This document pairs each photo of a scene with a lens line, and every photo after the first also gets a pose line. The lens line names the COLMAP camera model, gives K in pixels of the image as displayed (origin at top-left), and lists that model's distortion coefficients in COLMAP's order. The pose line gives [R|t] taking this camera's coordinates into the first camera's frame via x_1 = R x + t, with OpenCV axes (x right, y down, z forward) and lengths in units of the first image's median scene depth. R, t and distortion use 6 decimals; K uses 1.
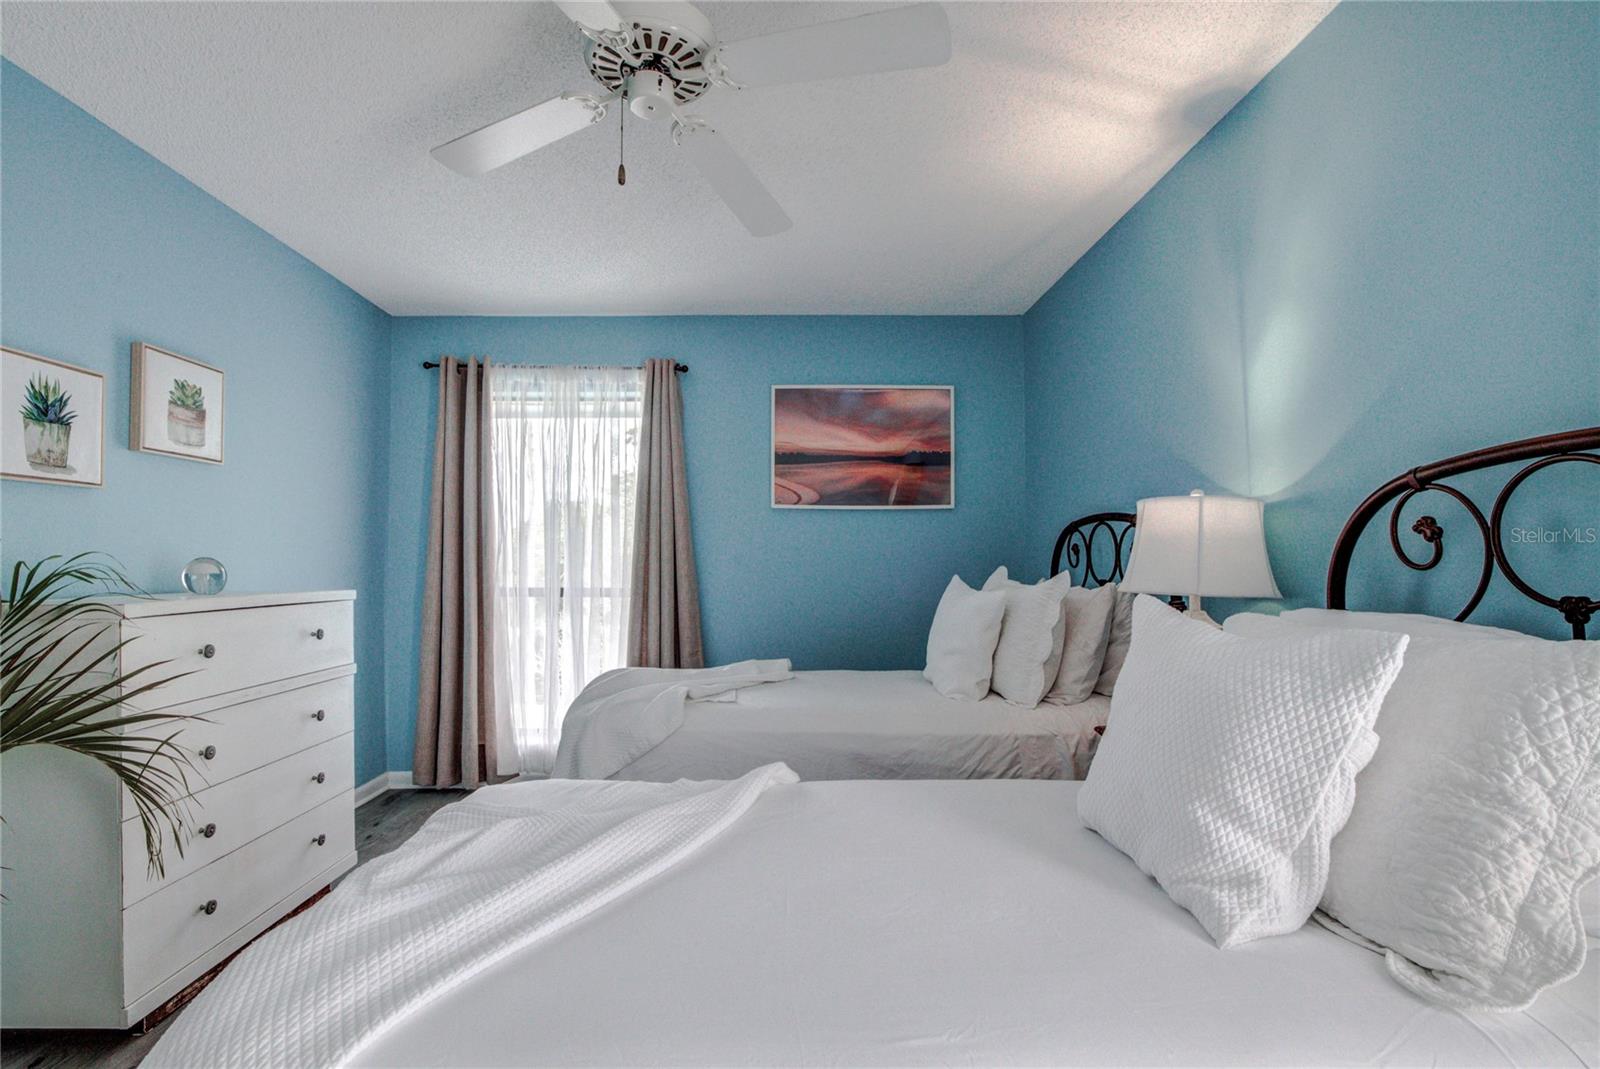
lens RADIAL K [[712.3, 0, 793.8], [0, 712.3, 552.1], [0, 0, 1]] dist [-0.001908, -0.000074]
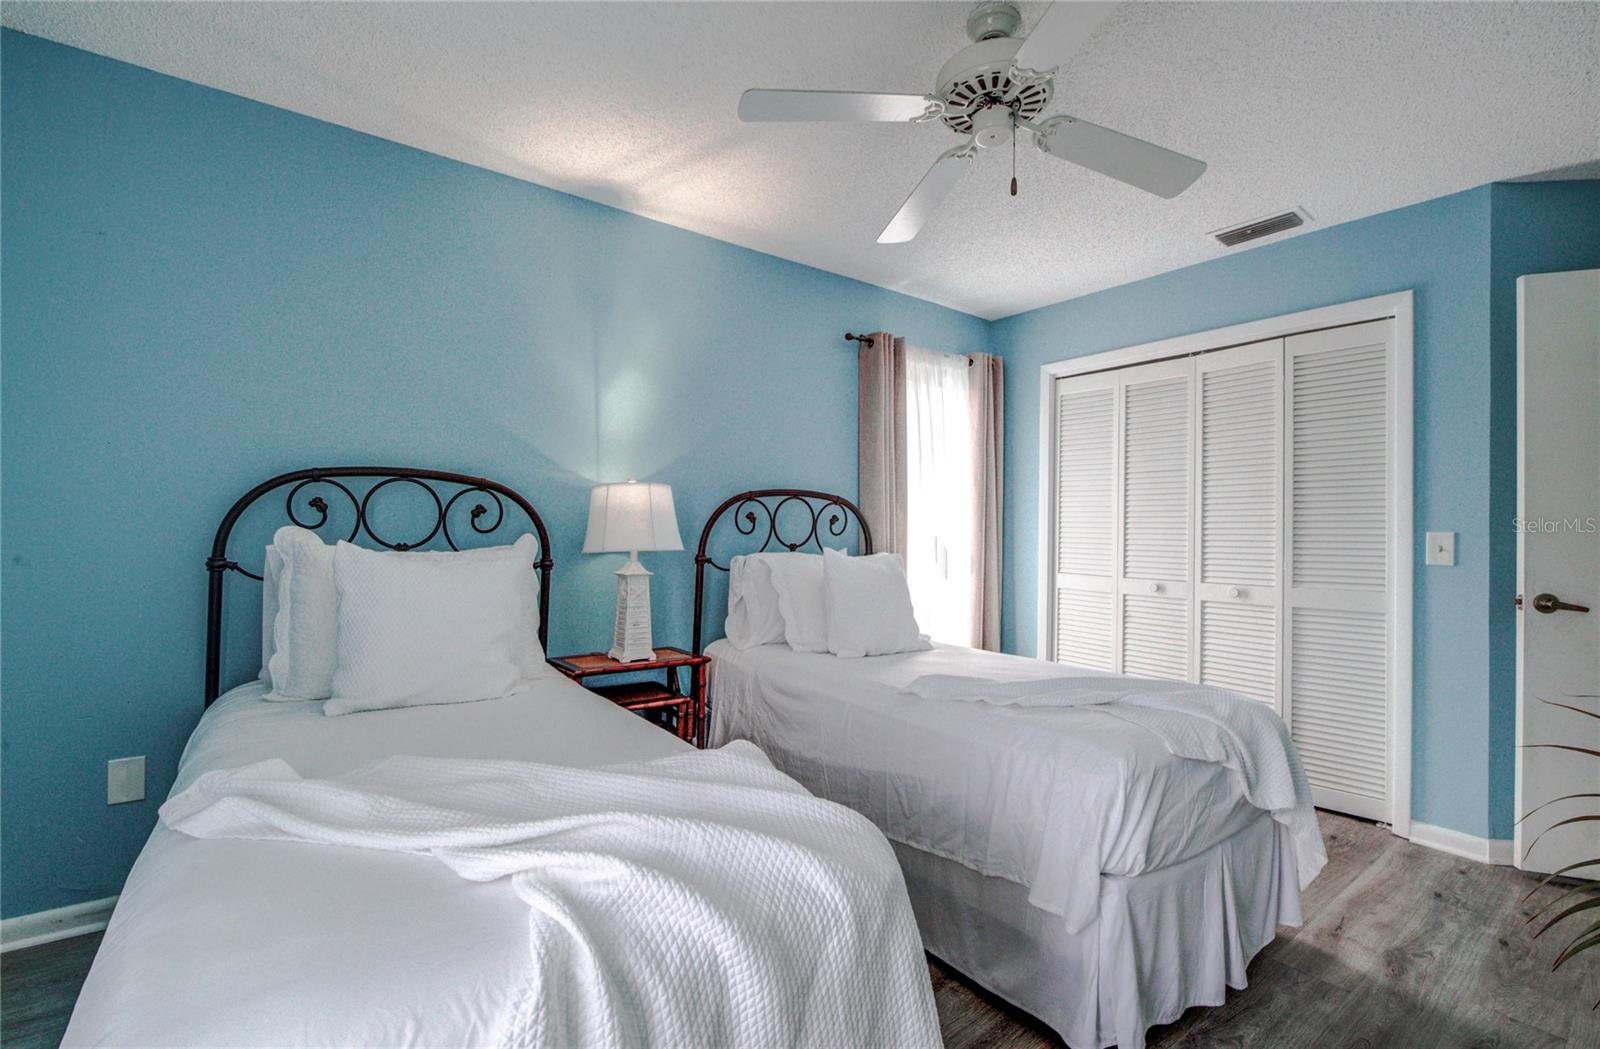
lens RADIAL K [[690.3, 0, 803.2], [0, 690.3, 551.5], [0, 0, 1]] dist [0.000464, 0.000008]
pose [[-0.574946, 0.013497, 0.818080, -0.591117], [-0.003630, 0.999812, -0.019046, 0.067743], [-0.818183, -0.013920, -0.574789, 1.186056]]
